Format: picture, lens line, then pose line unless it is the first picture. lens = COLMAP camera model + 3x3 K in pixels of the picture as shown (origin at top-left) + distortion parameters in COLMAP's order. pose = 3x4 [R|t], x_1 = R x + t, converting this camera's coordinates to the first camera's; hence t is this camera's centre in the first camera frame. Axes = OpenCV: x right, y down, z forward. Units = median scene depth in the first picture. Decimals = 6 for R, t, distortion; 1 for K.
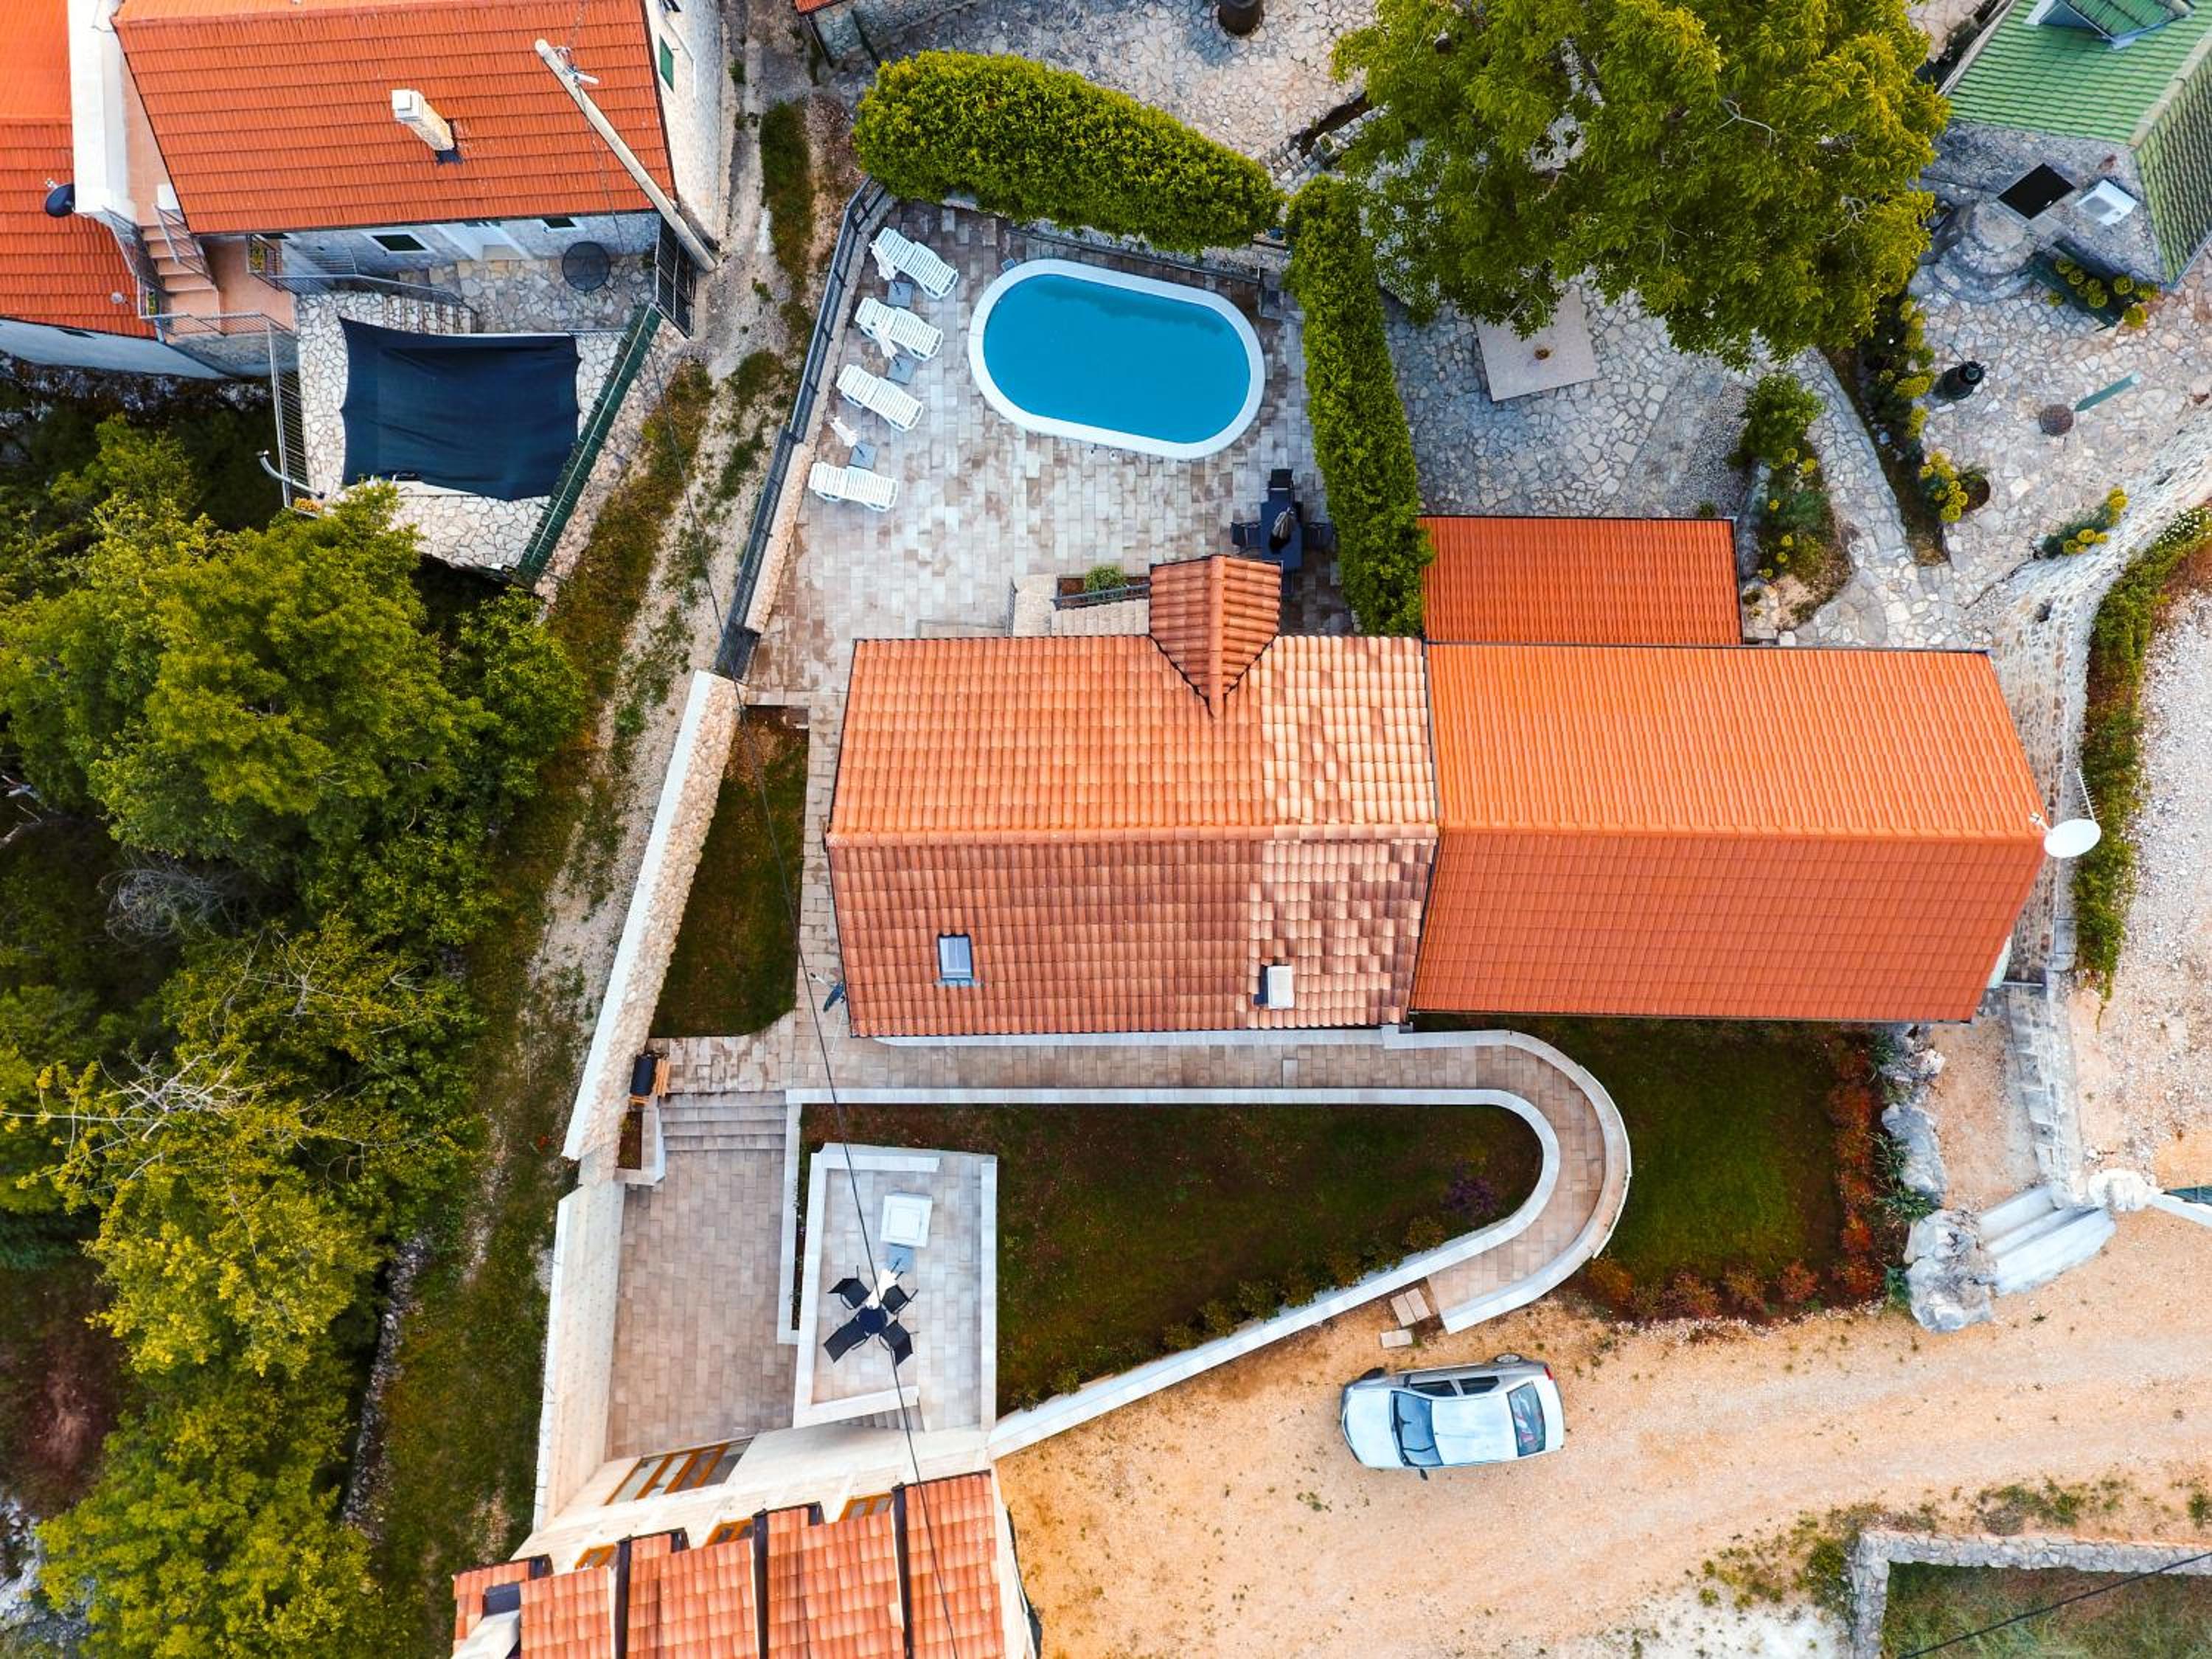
lens RADIAL K [[1288.8, 0, 1115.6], [0, 1288.8, 836.7], [0, 0, 1]] dist [-0.000474, -0.001663]
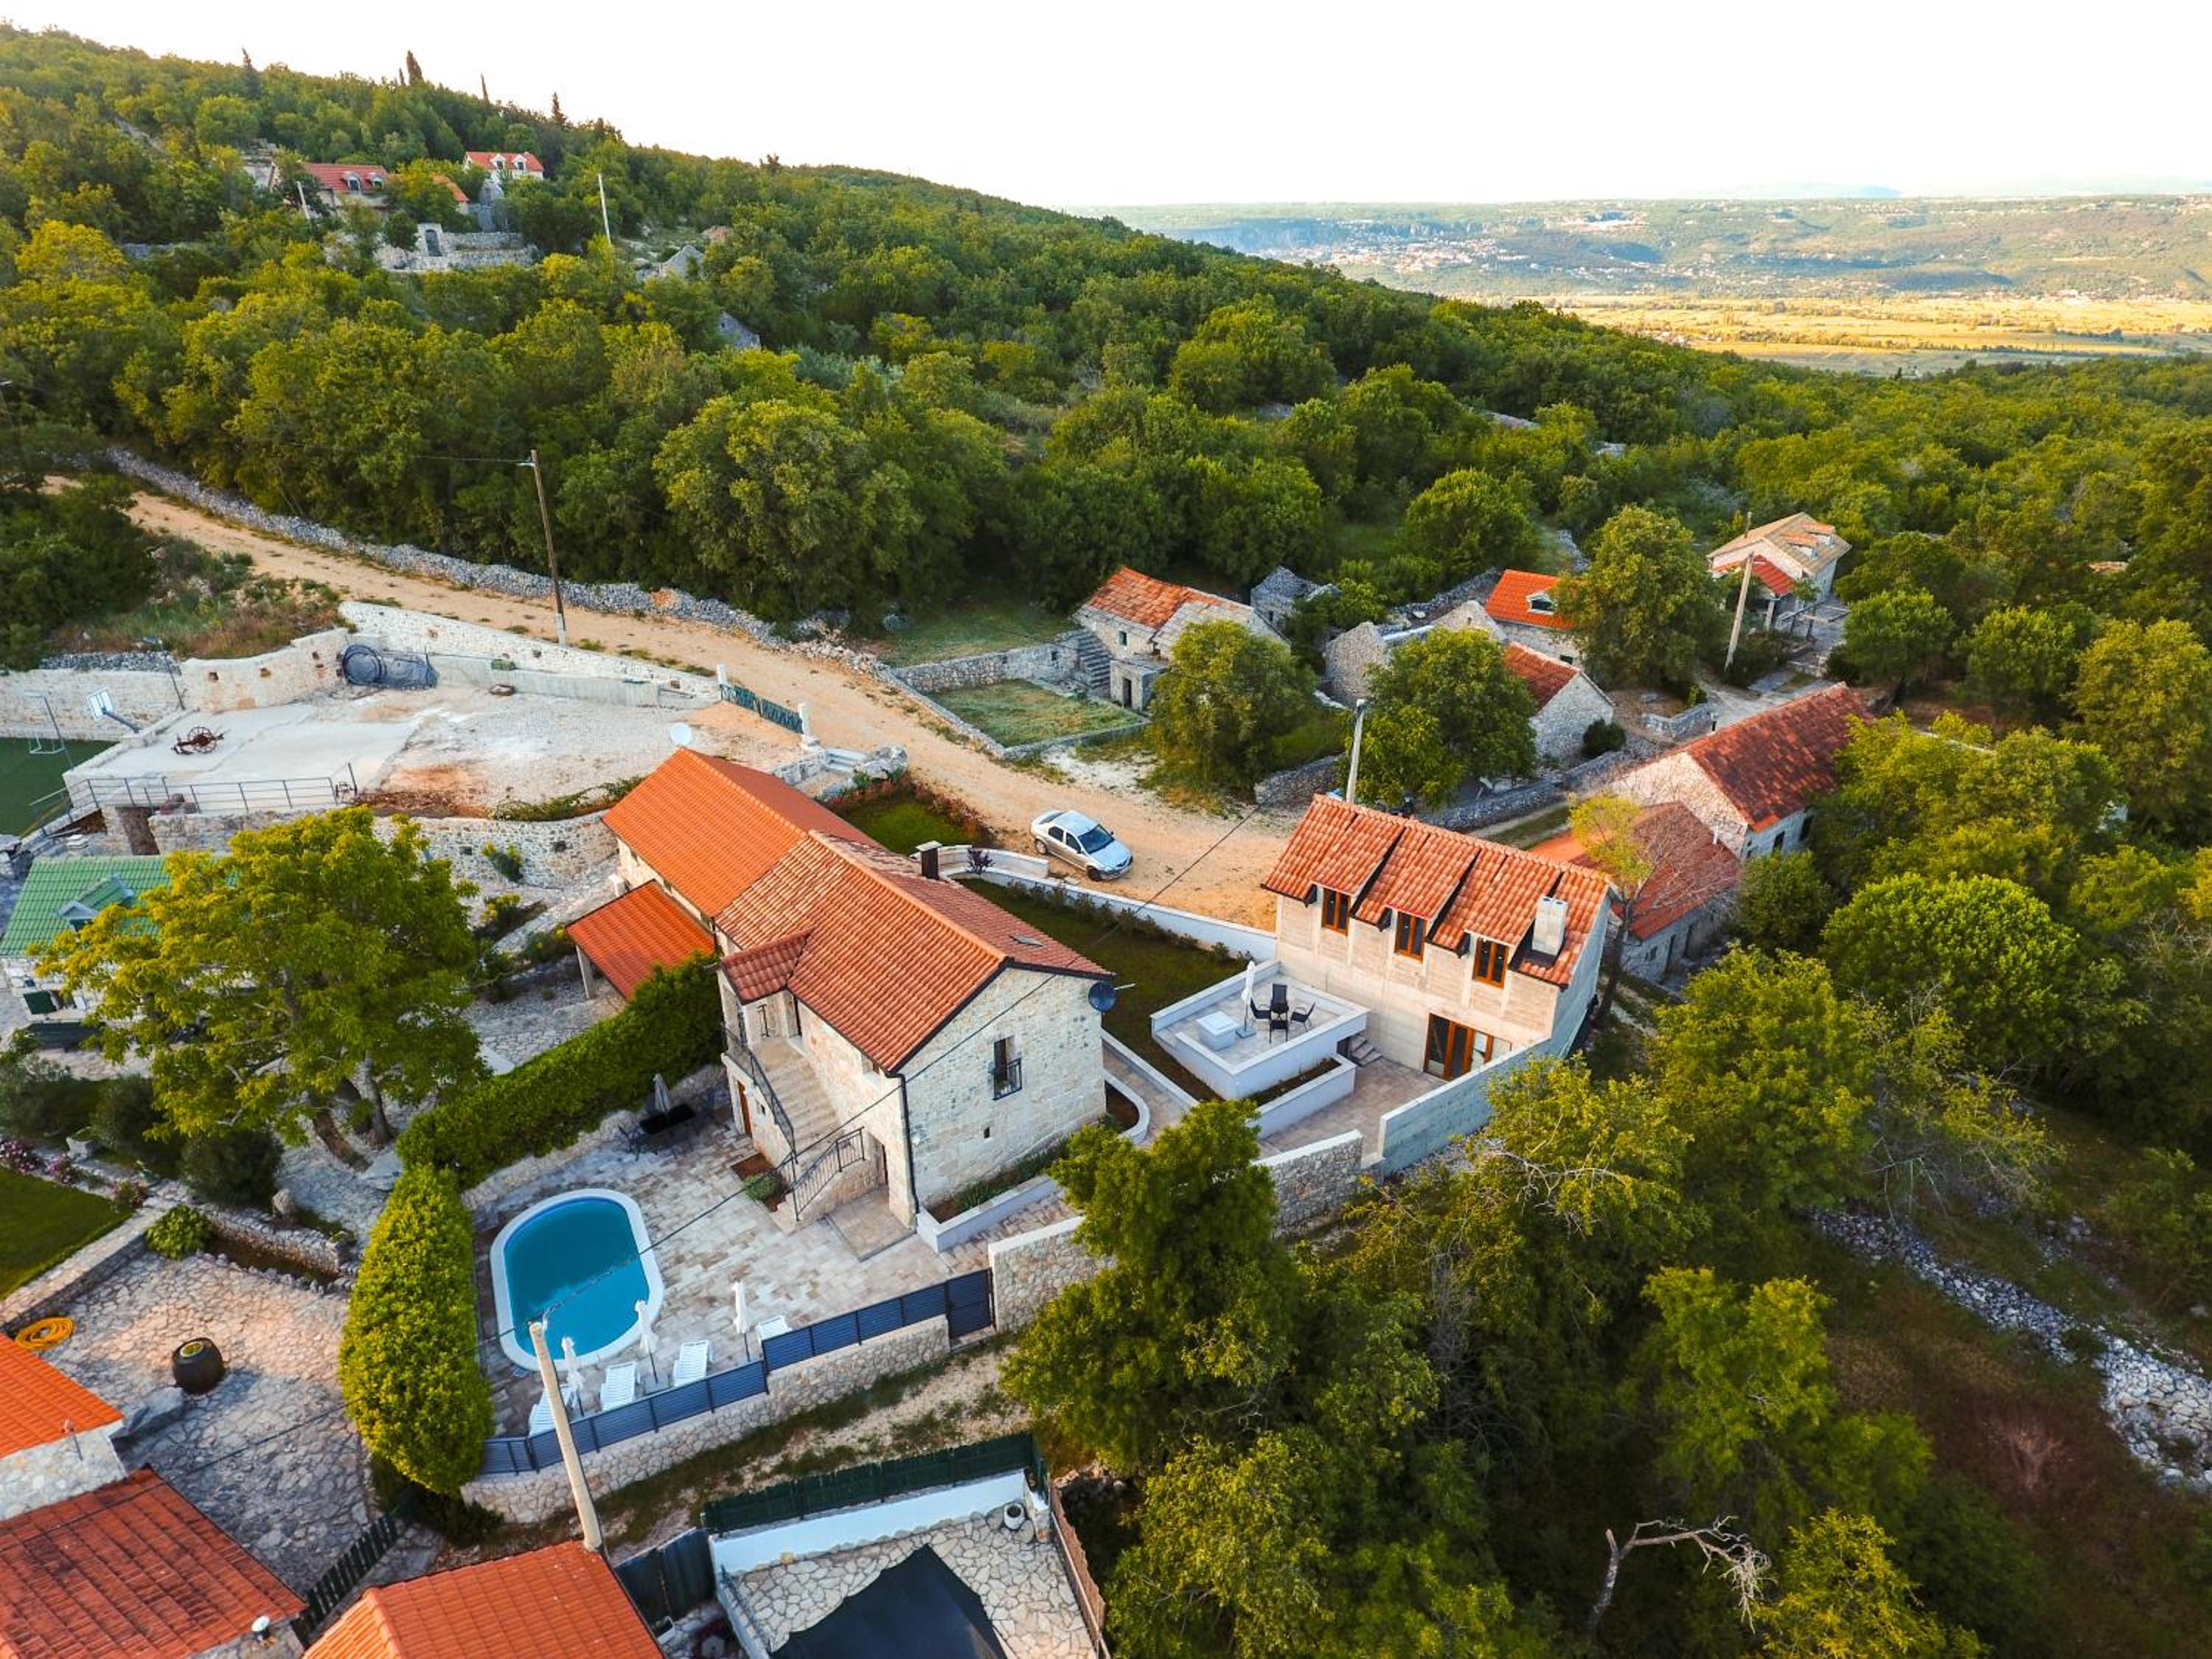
lens RADIAL K [[1288.8, 0, 1112.6], [0, 1288.8, 830.1], [0, 0, 1]] dist [-0.000474, -0.001663]
pose [[-0.642866, -0.299590, 0.704960, -1.088286], [0.765729, -0.274870, 0.581469, -0.610905], [0.019570, 0.913615, 0.406109, 0.192497]]
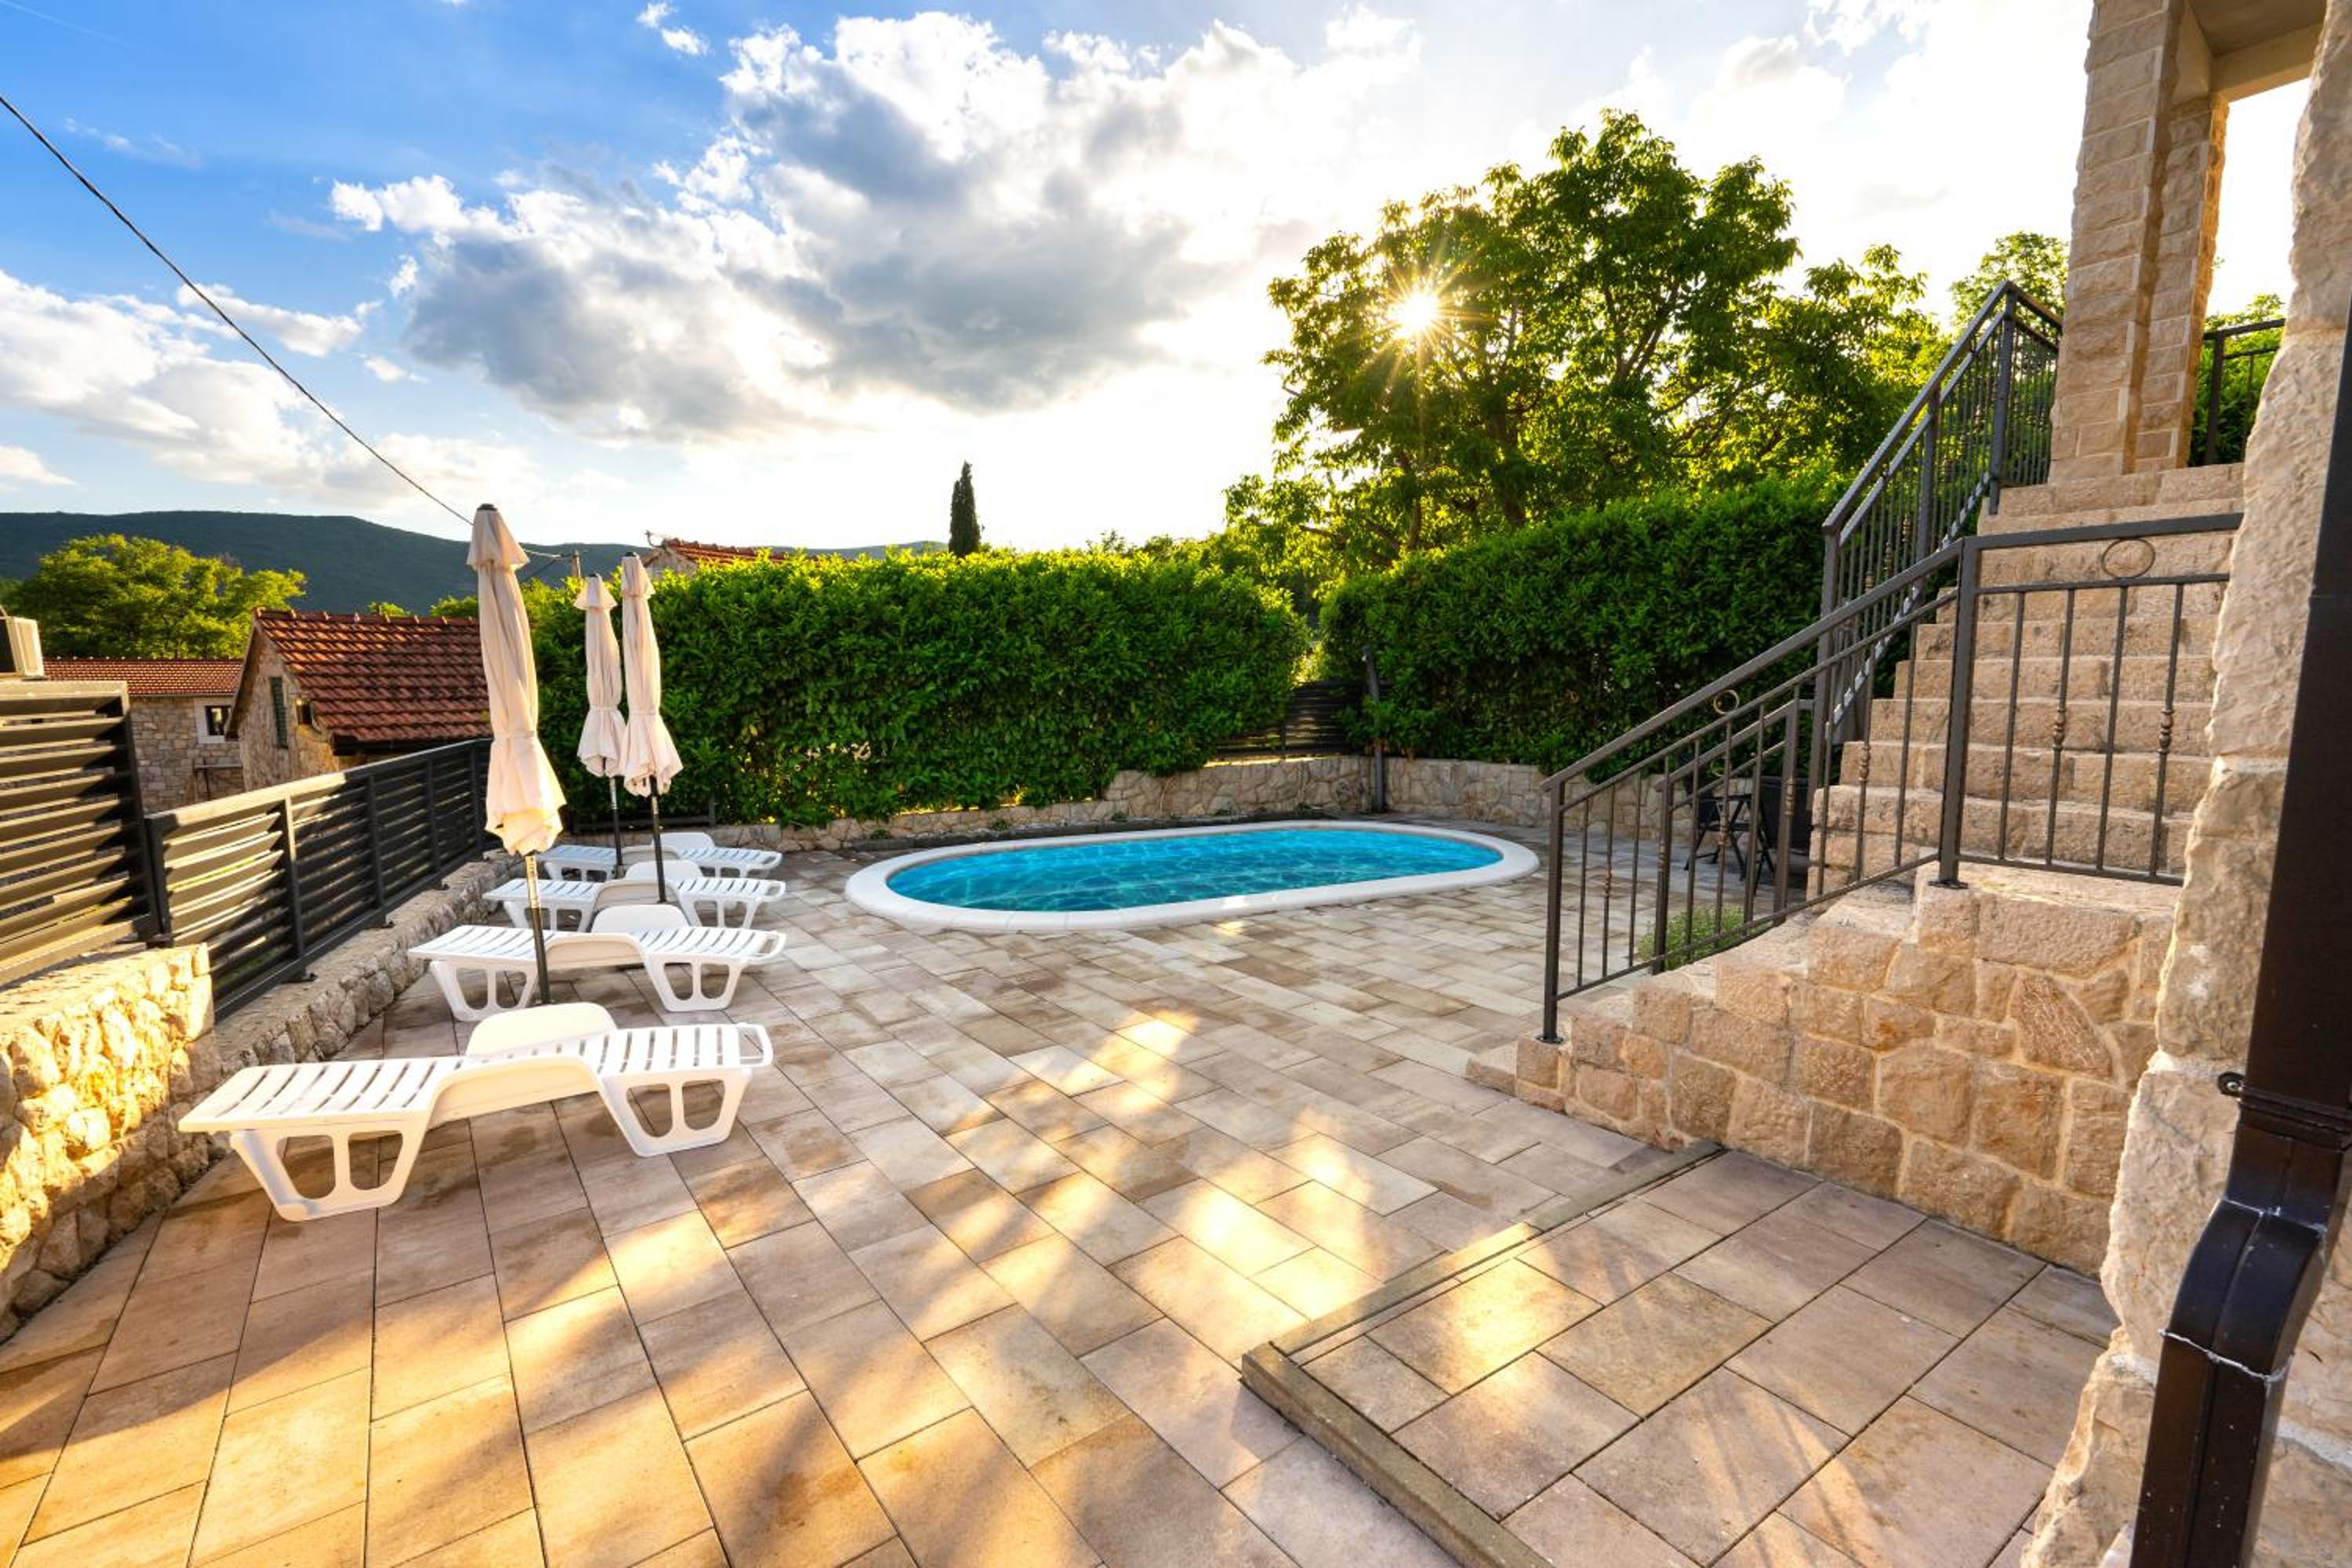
lens RADIAL K [[1028.4, 0, 1172.8], [0, 1028.4, 796.2], [0, 0, 1]] dist [-0.009105, 0.001588]
pose [[0.806147, -0.052062, 0.589421, -0.228389], [0.591665, 0.084019, -0.801794, -0.112695], [-0.007780, 0.995103, 0.098535, 1.021193]]
